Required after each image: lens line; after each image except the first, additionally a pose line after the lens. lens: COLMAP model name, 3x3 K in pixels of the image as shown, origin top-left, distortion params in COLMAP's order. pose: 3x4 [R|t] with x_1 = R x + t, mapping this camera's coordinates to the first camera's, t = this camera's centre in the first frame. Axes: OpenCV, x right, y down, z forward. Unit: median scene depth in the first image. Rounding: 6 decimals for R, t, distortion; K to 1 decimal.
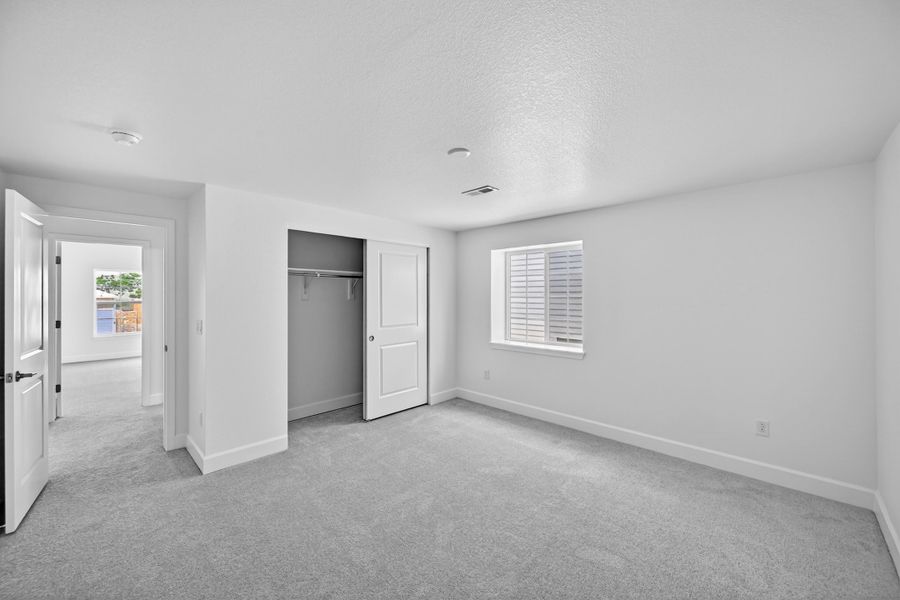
lens RADIAL K [[354.5, 0, 447.3], [0, 354.5, 297.3], [0, 0, 1]] dist [-0.001581, -0.000089]
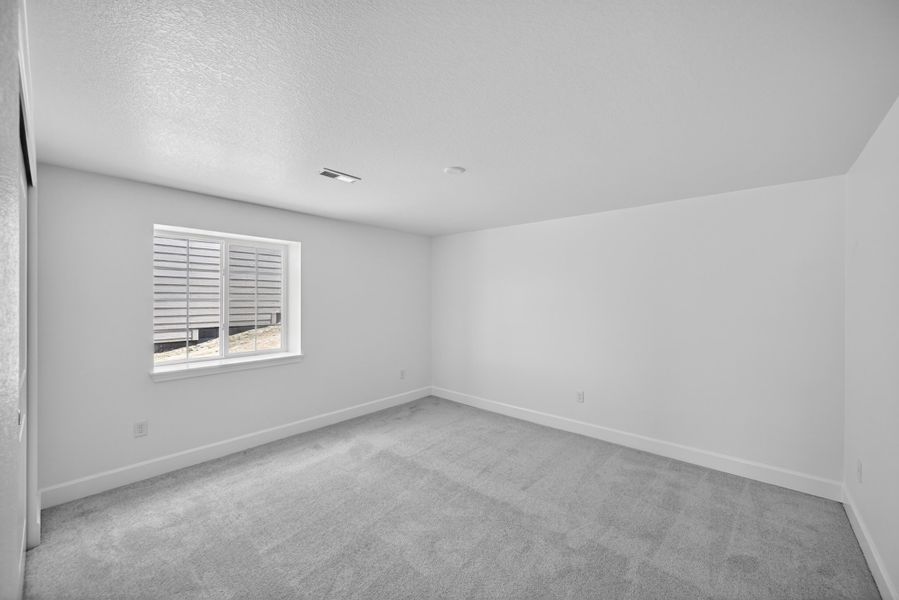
lens RADIAL K [[354.1, 0, 446.8], [0, 354.1, 297.3], [0, 0, 1]] dist [-0.001581, -0.000089]
pose [[-0.044762, 0.002032, 0.998996, -0.640267], [0.007988, 0.999967, -0.001676, 0.000062], [-0.998966, 0.007905, -0.044777, 0.637133]]
